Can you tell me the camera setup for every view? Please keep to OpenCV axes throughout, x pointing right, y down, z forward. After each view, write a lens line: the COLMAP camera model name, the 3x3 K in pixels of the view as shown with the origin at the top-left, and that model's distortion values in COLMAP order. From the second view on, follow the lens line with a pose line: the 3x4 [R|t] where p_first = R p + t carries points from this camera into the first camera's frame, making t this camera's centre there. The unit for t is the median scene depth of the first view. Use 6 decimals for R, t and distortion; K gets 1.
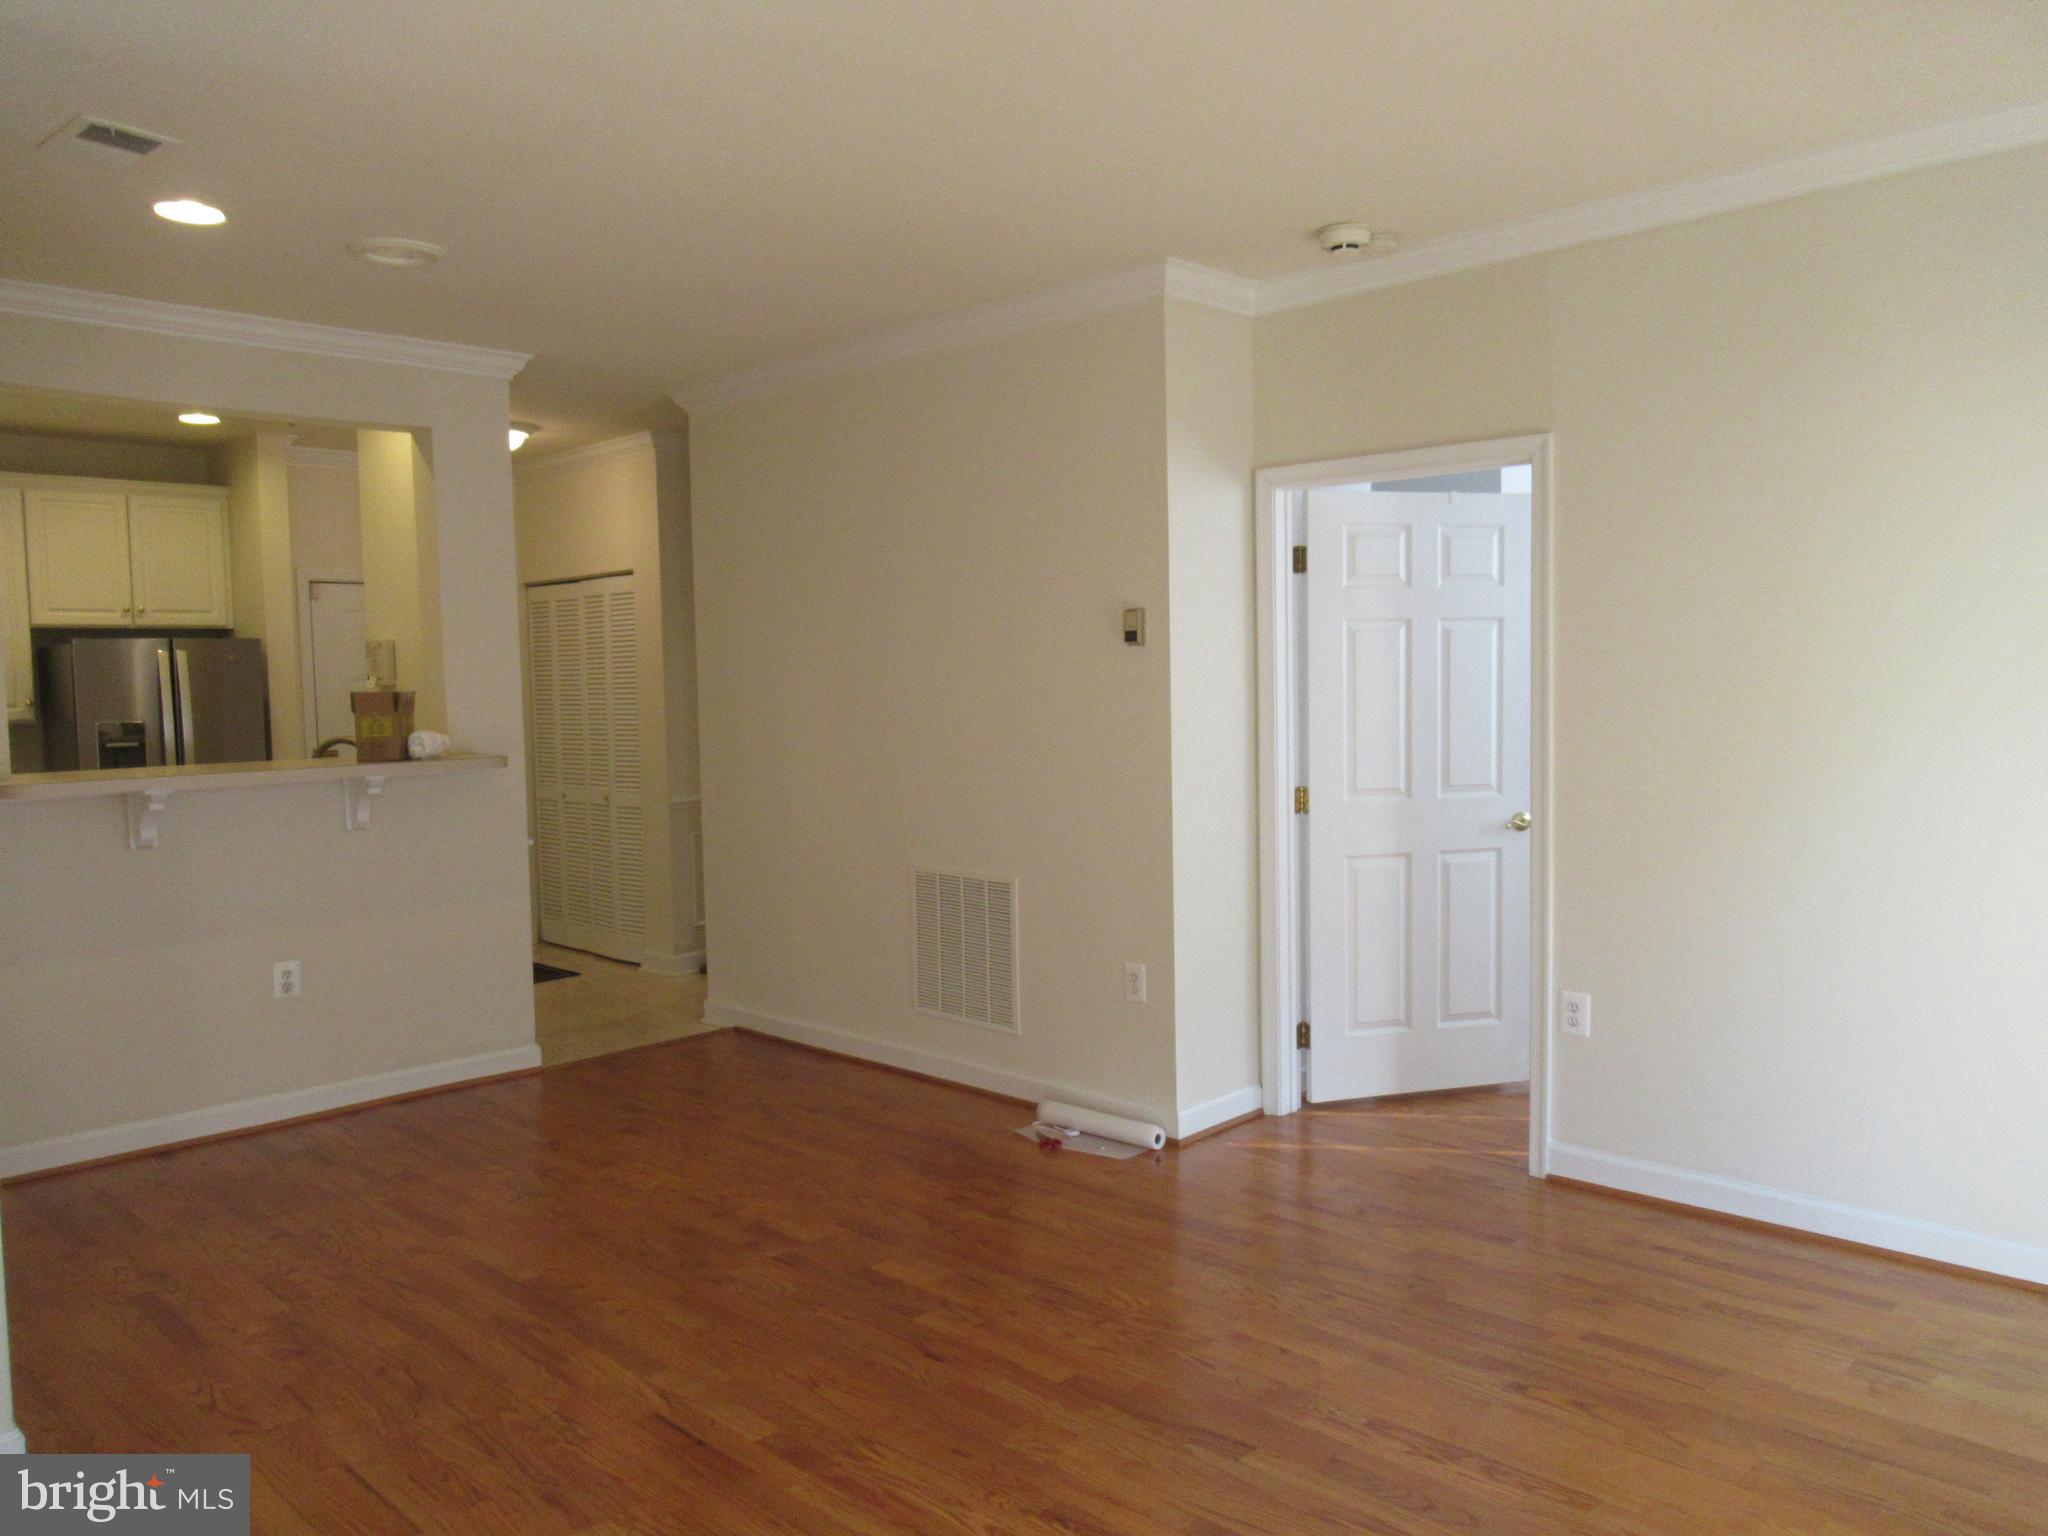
lens RADIAL K [[1526.1, 0, 1019.4], [0, 1526.1, 766.0], [0, 0, 1]] dist [-0.002710, -0.002205]
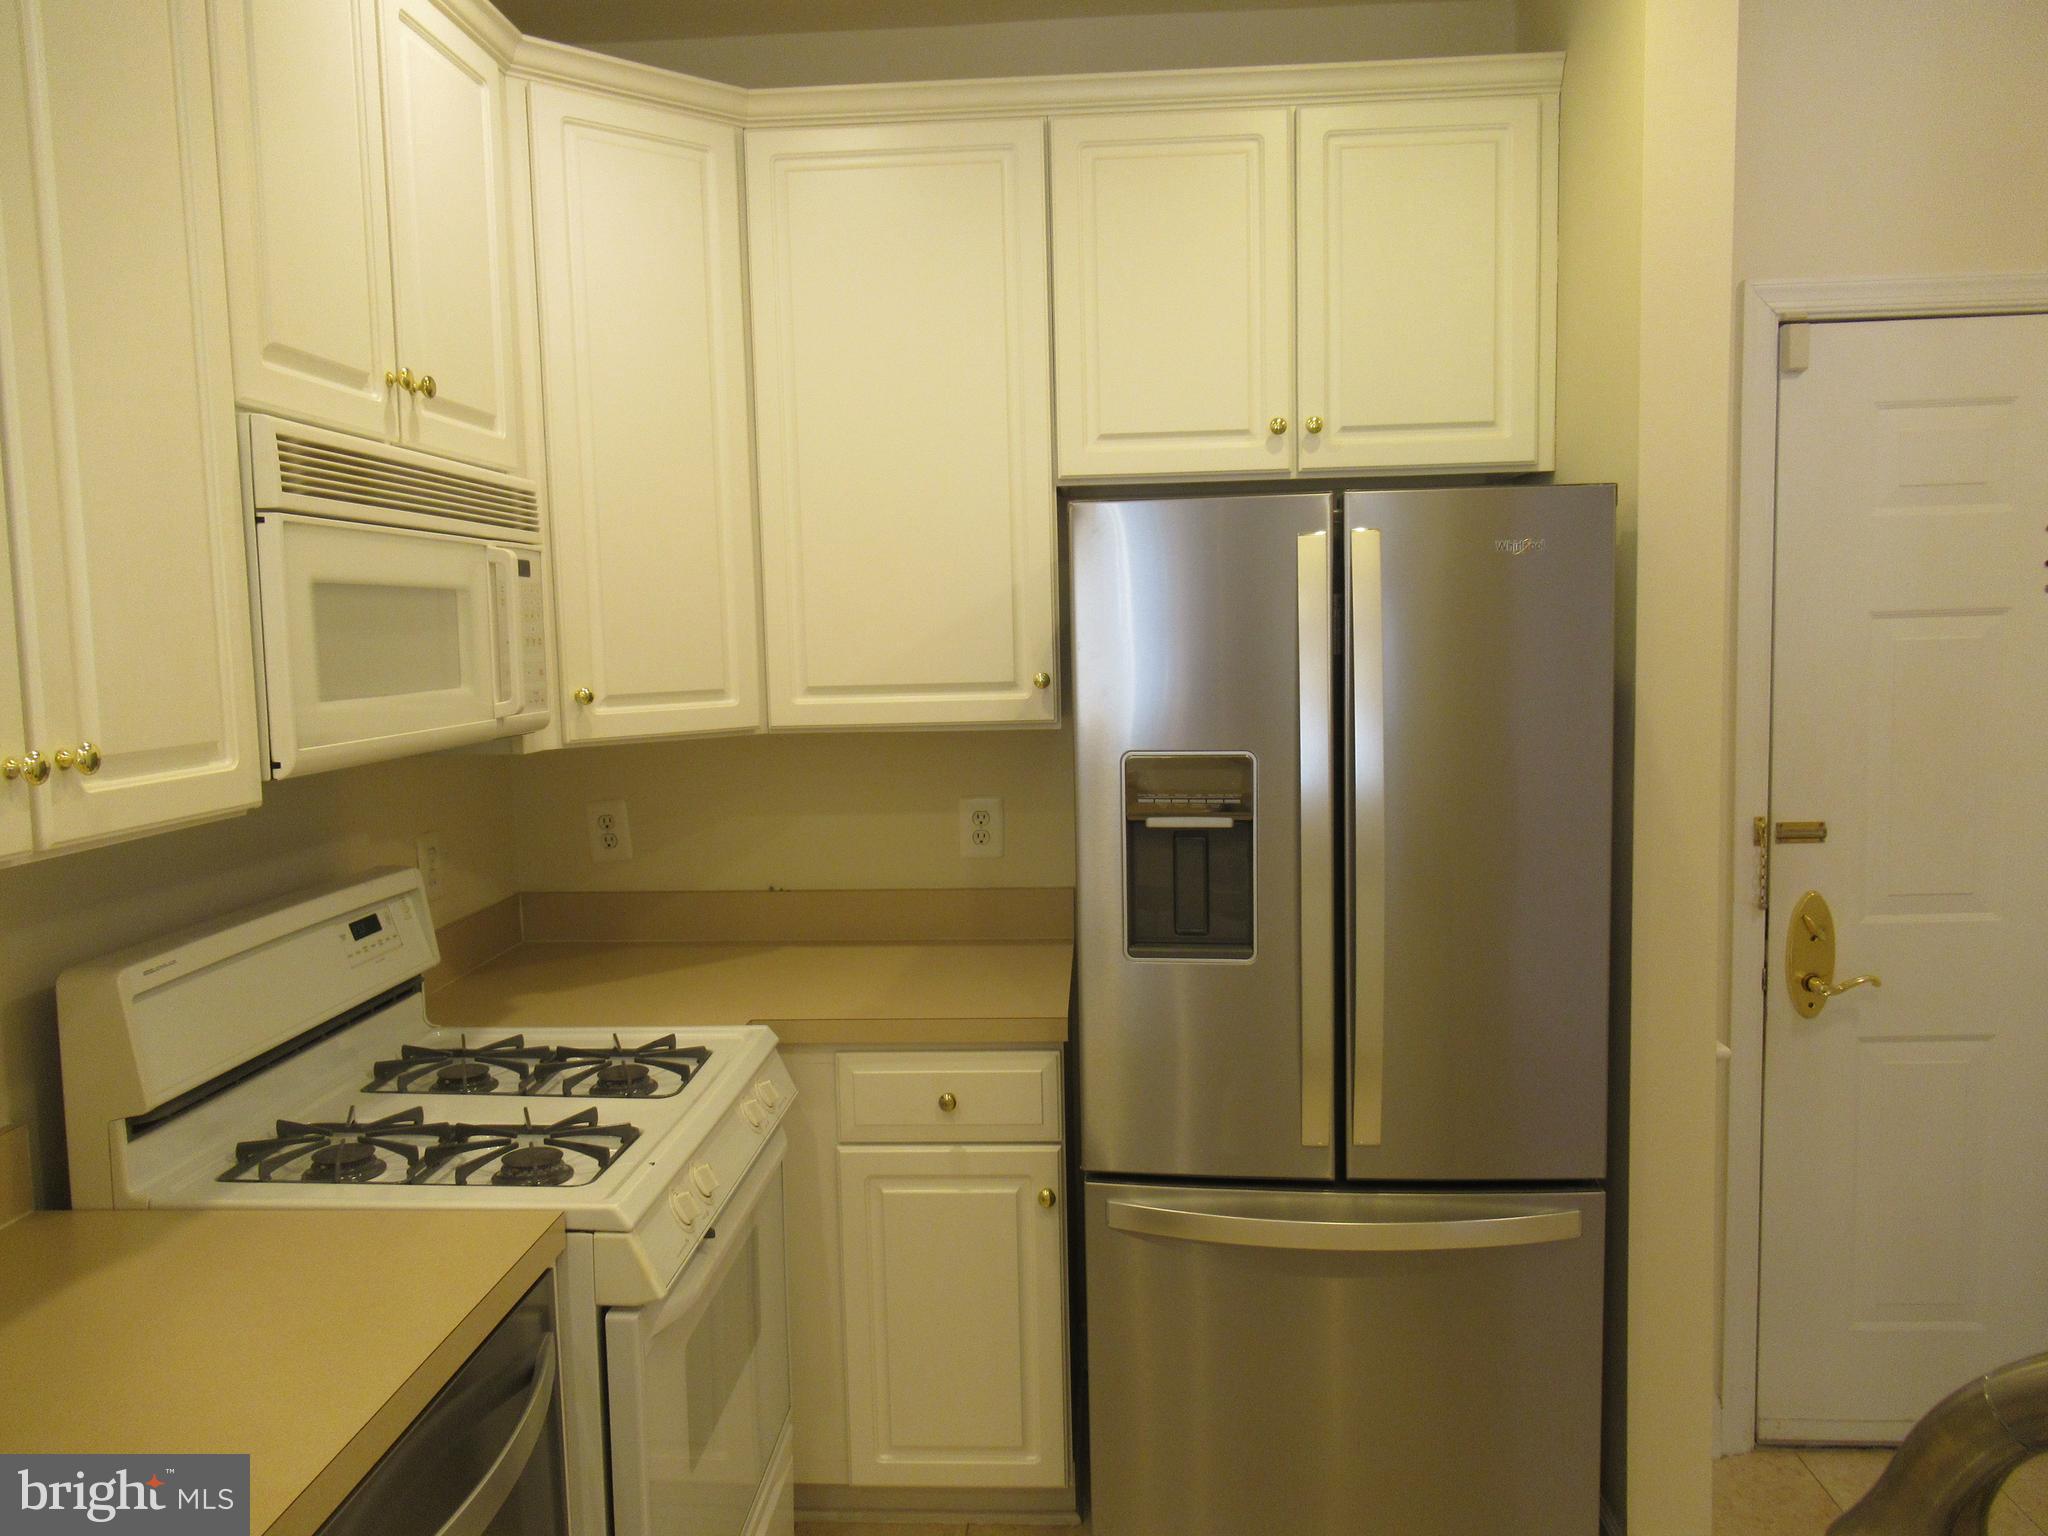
lens RADIAL K [[1526.1, 0, 1019.4], [0, 1526.1, 766.0], [0, 0, 1]] dist [-0.002710, -0.002205]
pose [[0.655776, 0.079794, -0.750727, -0.358447], [-0.035089, 0.996546, 0.075271, -0.048617], [0.754139, -0.023019, 0.656311, 0.740445]]
